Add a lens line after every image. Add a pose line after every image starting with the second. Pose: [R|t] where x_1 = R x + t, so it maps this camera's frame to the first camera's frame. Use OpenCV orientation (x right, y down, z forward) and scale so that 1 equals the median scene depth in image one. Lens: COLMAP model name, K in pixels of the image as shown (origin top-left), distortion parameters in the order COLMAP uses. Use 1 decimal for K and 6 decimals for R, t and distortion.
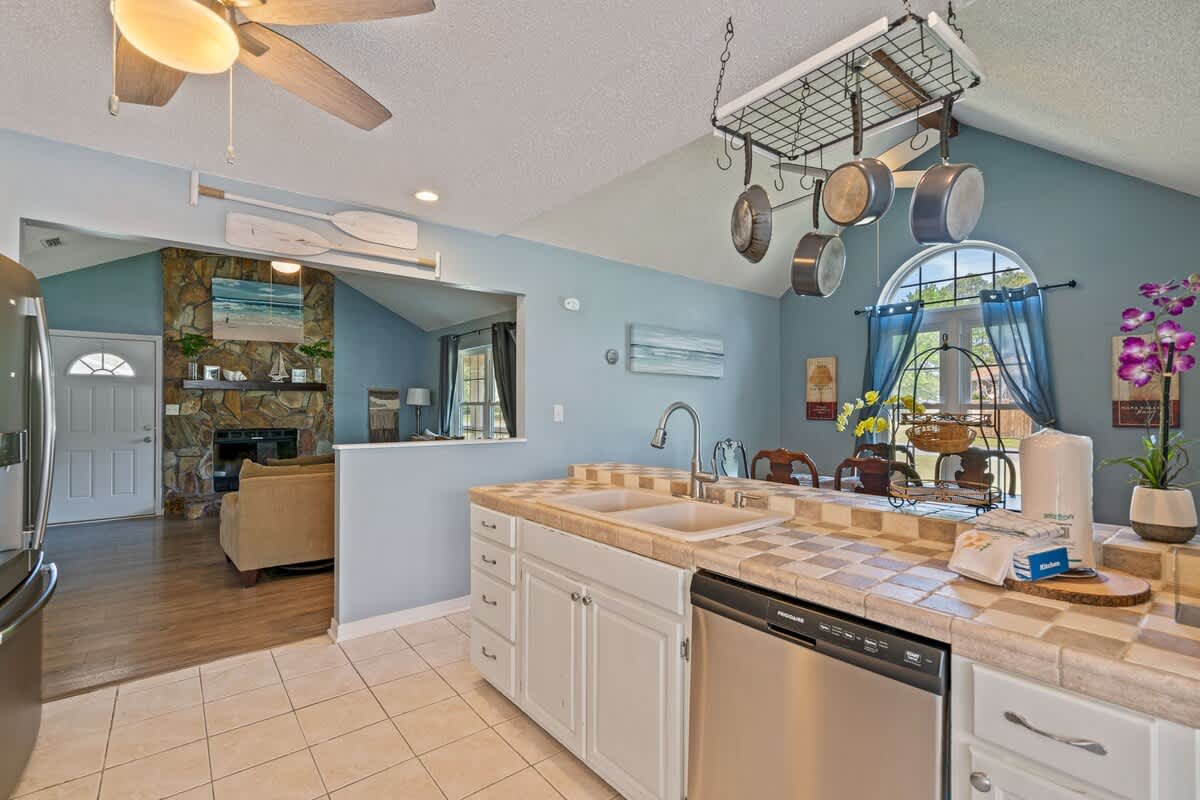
lens RADIAL K [[539.5, 0, 599.4], [0, 539.5, 407.8], [0, 0, 1]] dist [-0.000499, 0.000439]
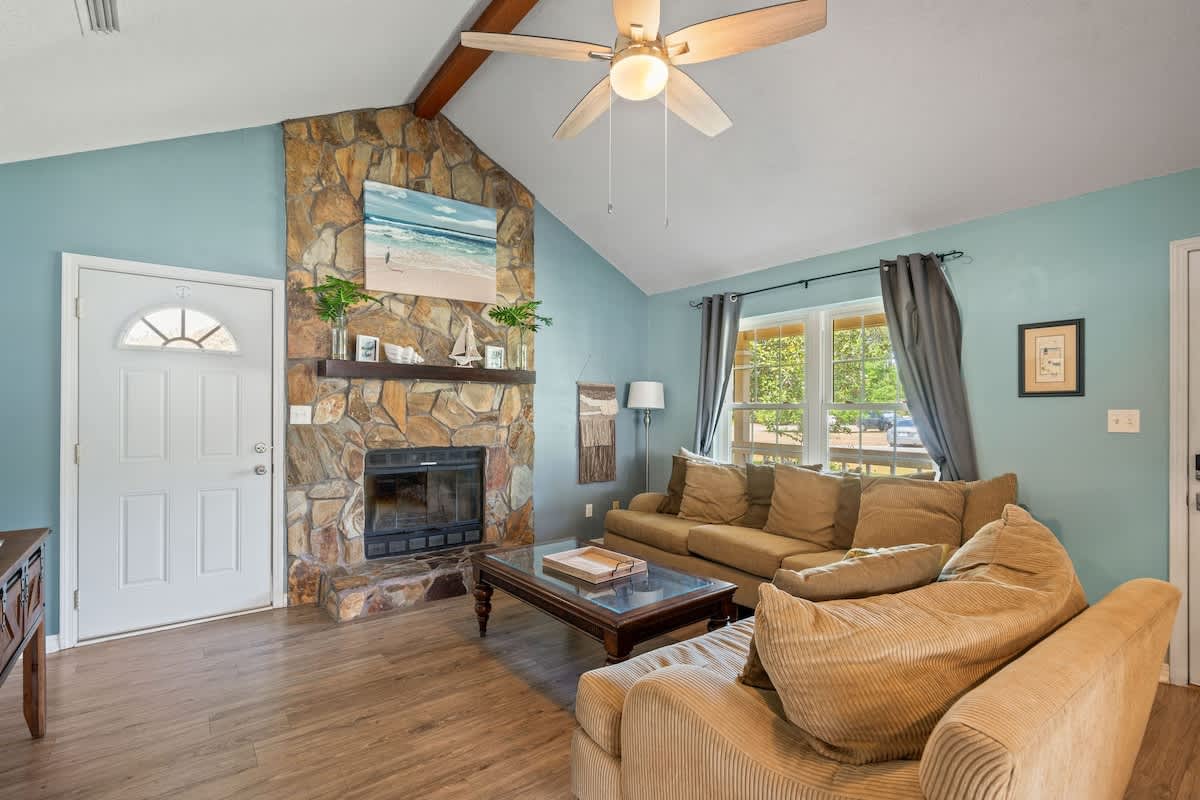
lens RADIAL K [[539.5, 0, 593.0], [0, 539.5, 414.8], [0, 0, 1]] dist [-0.000499, 0.000439]
pose [[0.999894, 0.003781, -0.014038, -0.467140], [-0.003736, 0.999988, 0.003233, 0.000733], [0.014050, -0.003180, 0.999896, 0.435737]]
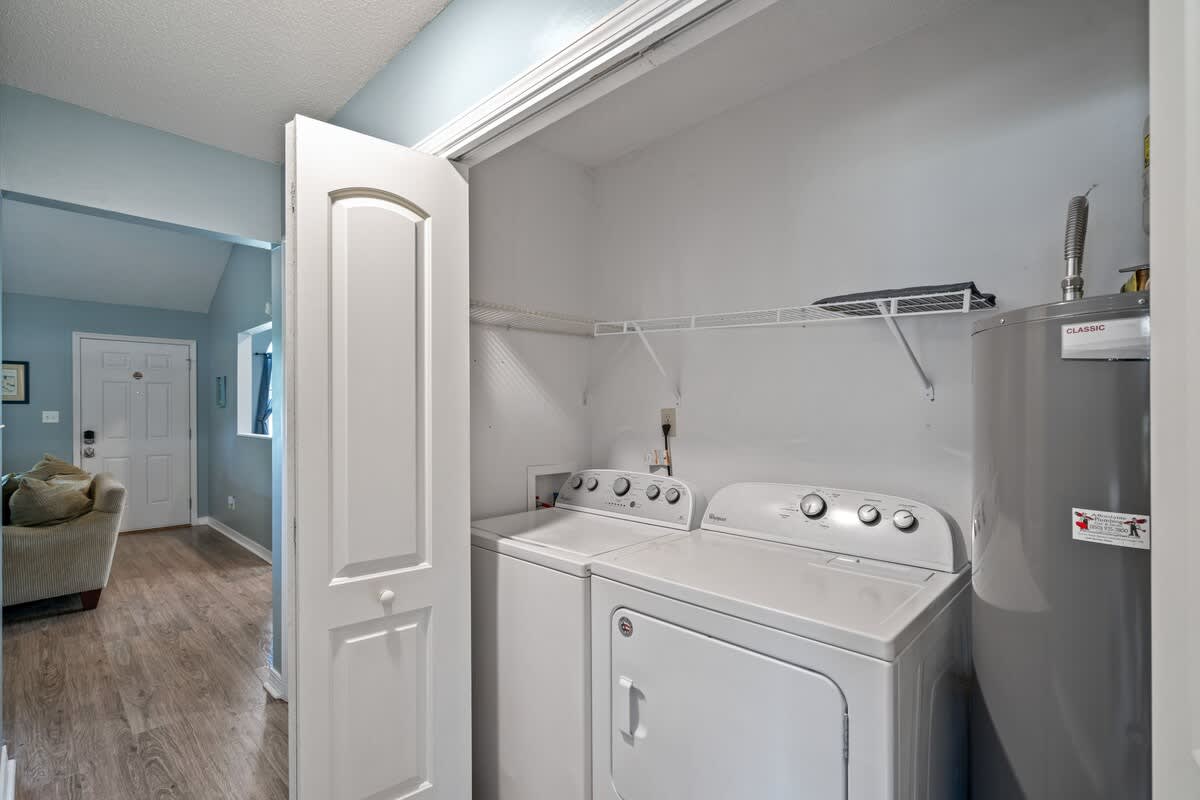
lens RADIAL K [[539.5, 0, 588.7], [0, 539.5, 408.6], [0, 0, 1]] dist [-0.000499, 0.000439]
pose [[-0.140289, 0.000032, 0.990111, -0.985116], [-0.002062, 0.999998, -0.000324, -0.008748], [-0.990108, -0.002087, -0.140289, 0.165660]]
